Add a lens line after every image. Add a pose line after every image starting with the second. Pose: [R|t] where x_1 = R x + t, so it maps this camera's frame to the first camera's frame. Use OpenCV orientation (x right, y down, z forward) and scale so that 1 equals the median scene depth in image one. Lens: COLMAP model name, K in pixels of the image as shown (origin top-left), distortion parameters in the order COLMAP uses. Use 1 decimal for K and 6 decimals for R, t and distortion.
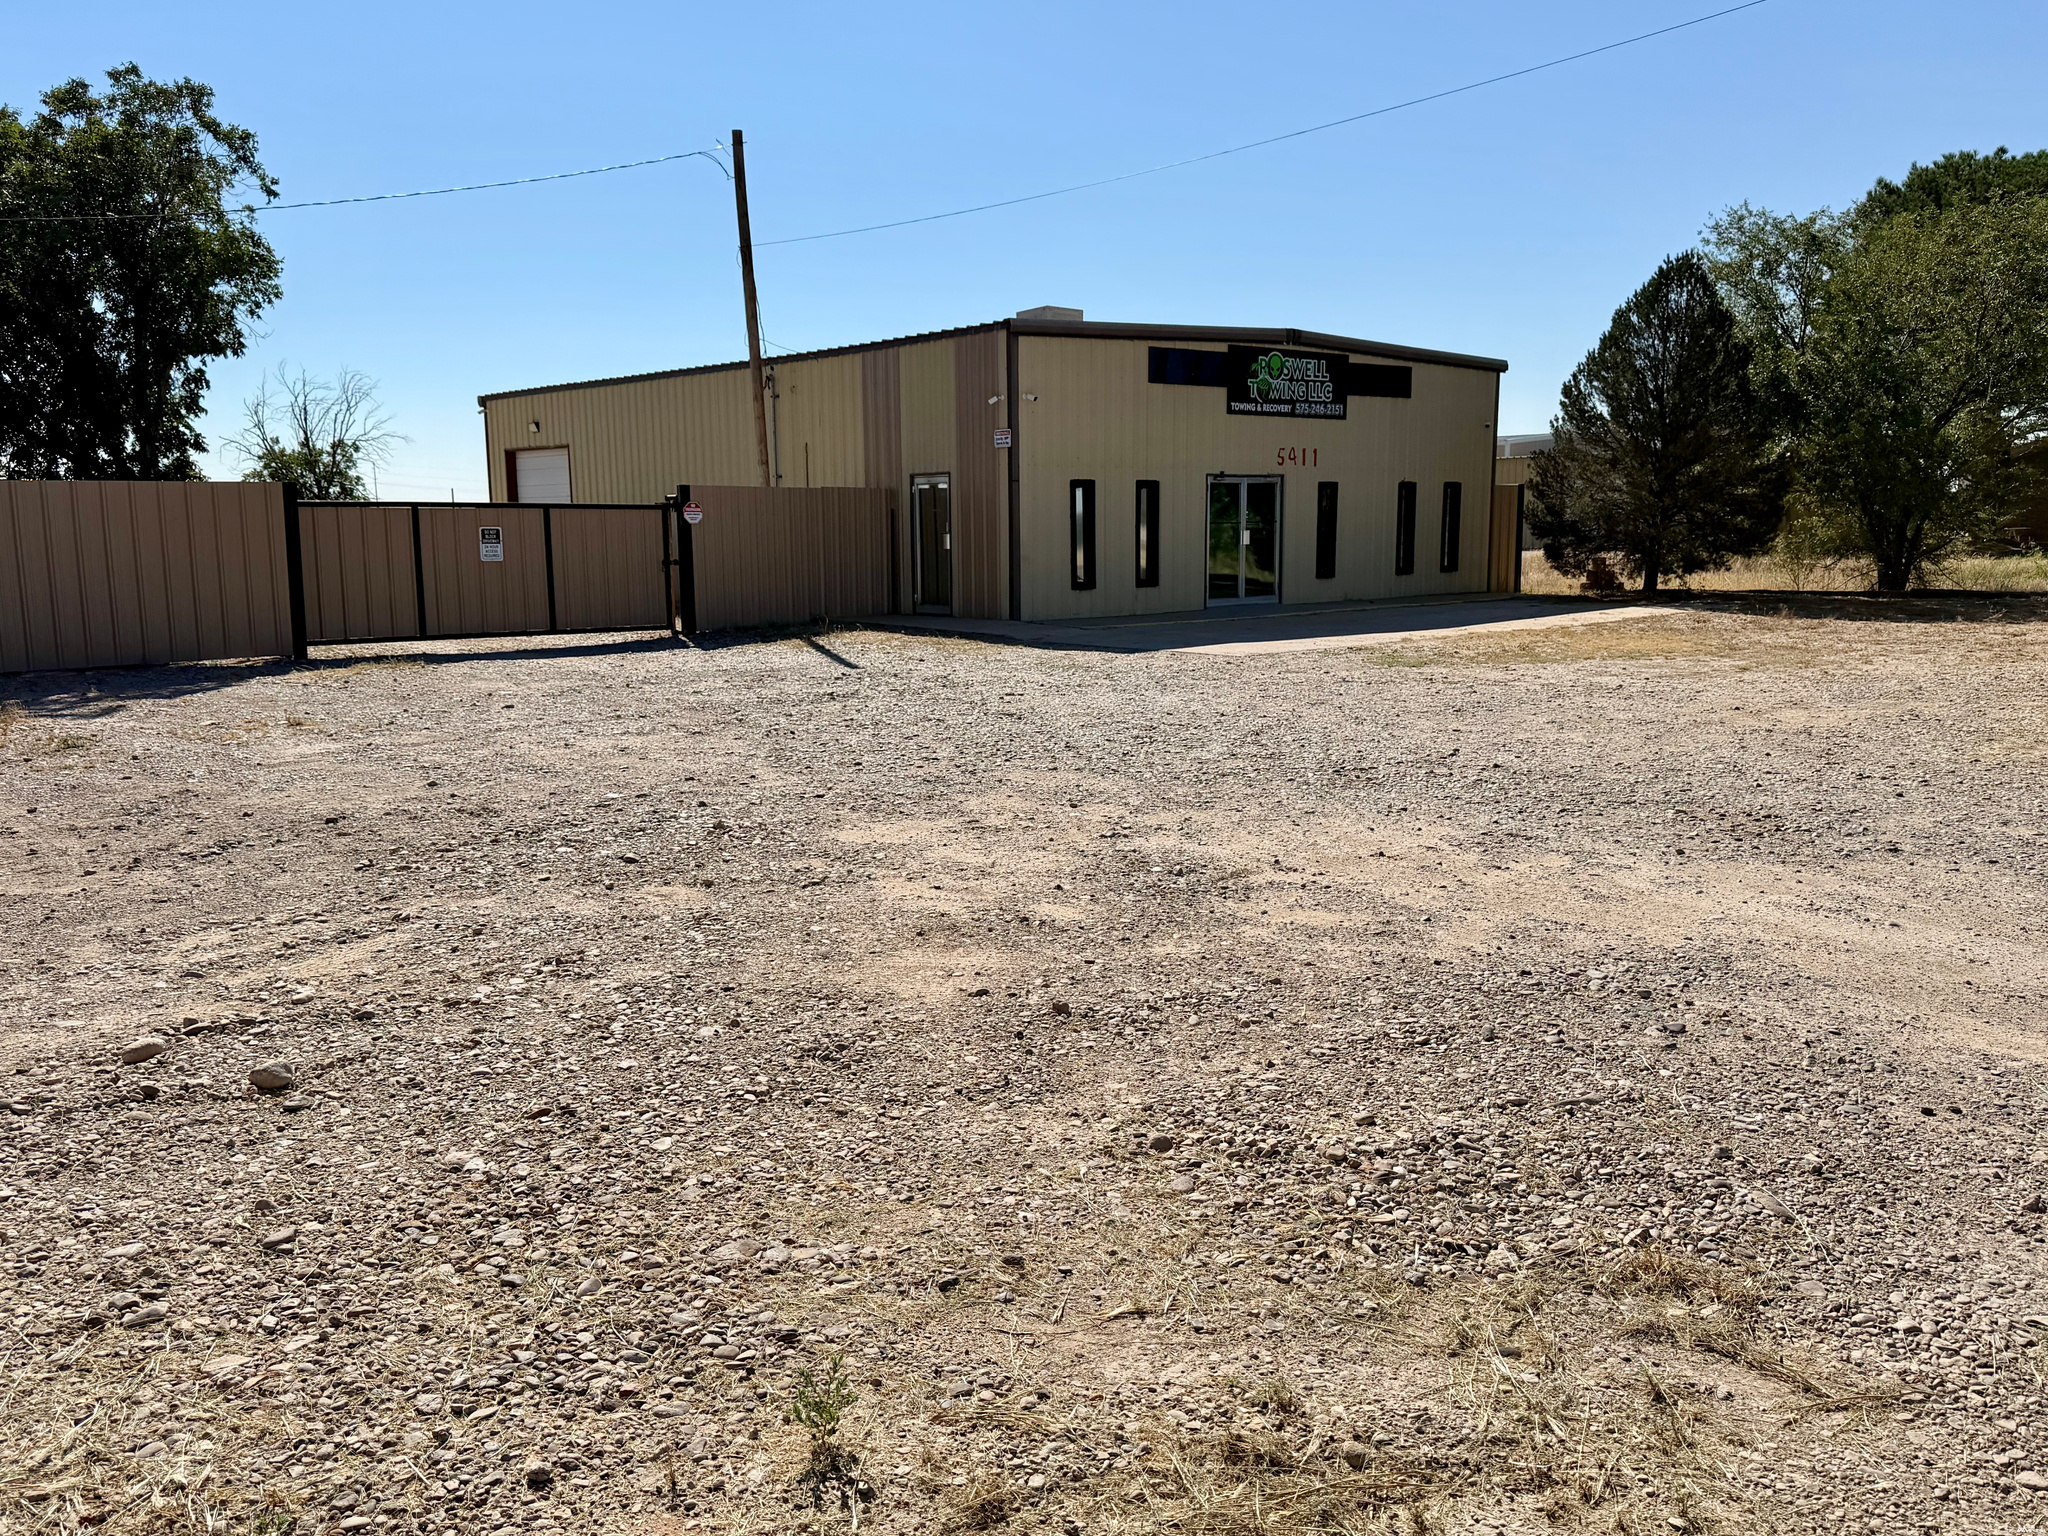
lens RADIAL K [[1585.7, 0, 1028.4], [0, 1585.7, 768.3], [0, 0, 1]] dist [0.023967, -0.001974]
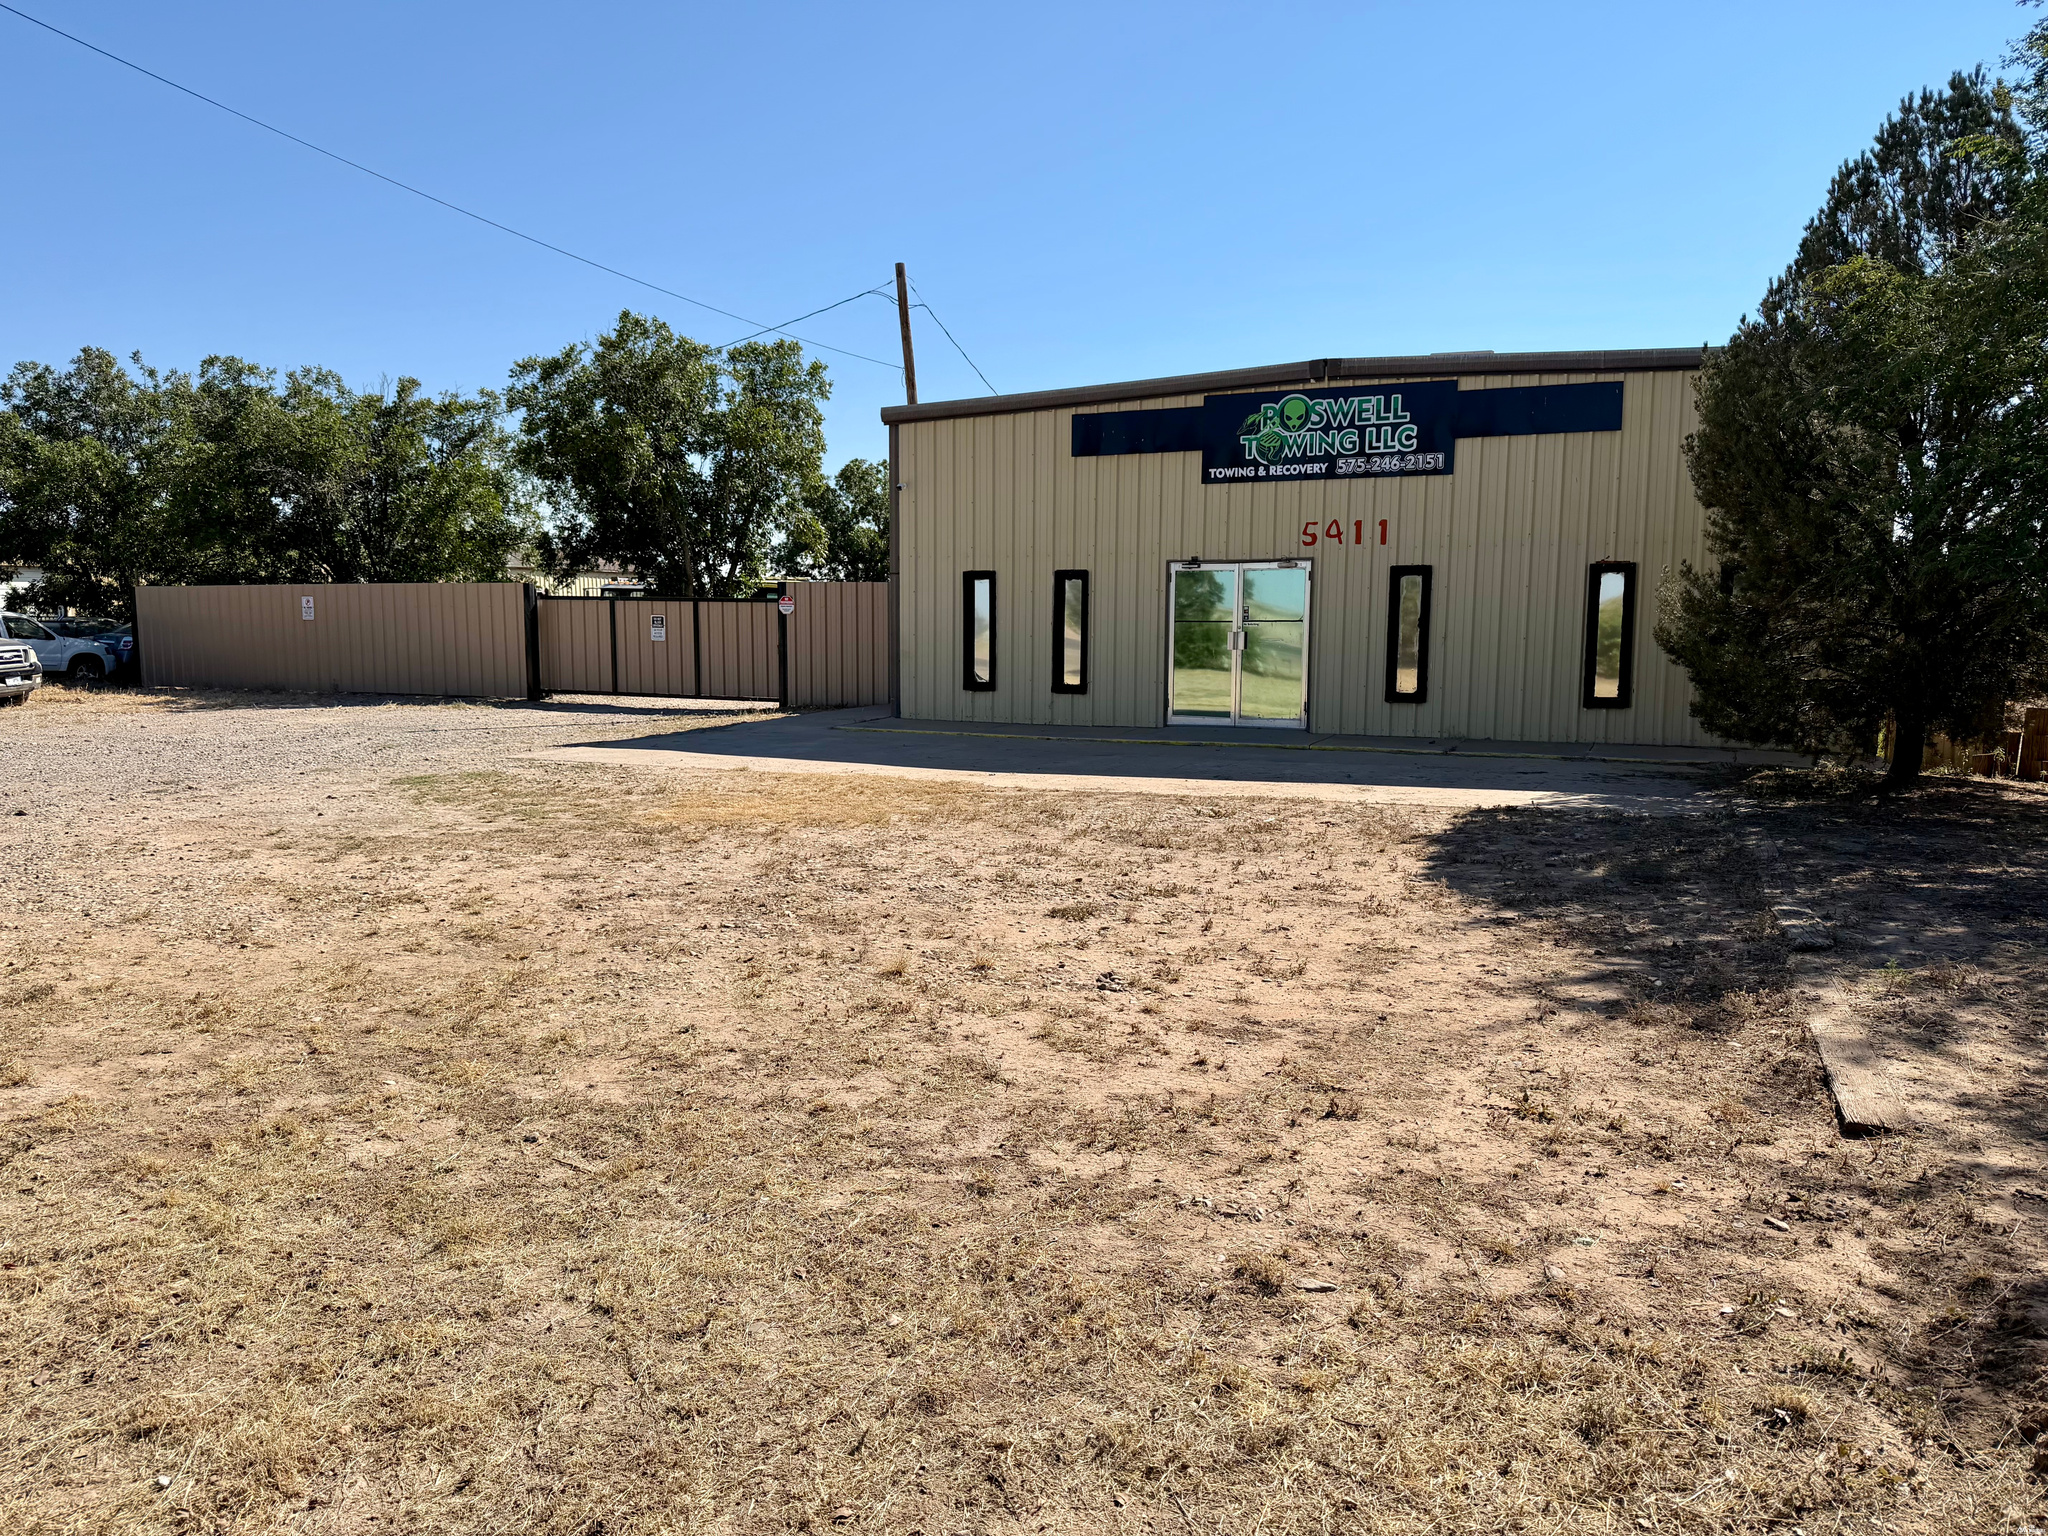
lens RADIAL K [[1408.6, 0, 1024.0], [0, 1408.6, 768.0], [0, 0, 1]] dist [0.087021, -0.107290]
pose [[0.458614, 0.107297, -0.882134, 0.697770], [-0.144051, 0.988531, 0.045348, -0.099992], [0.876882, 0.106275, 0.468810, 0.590567]]
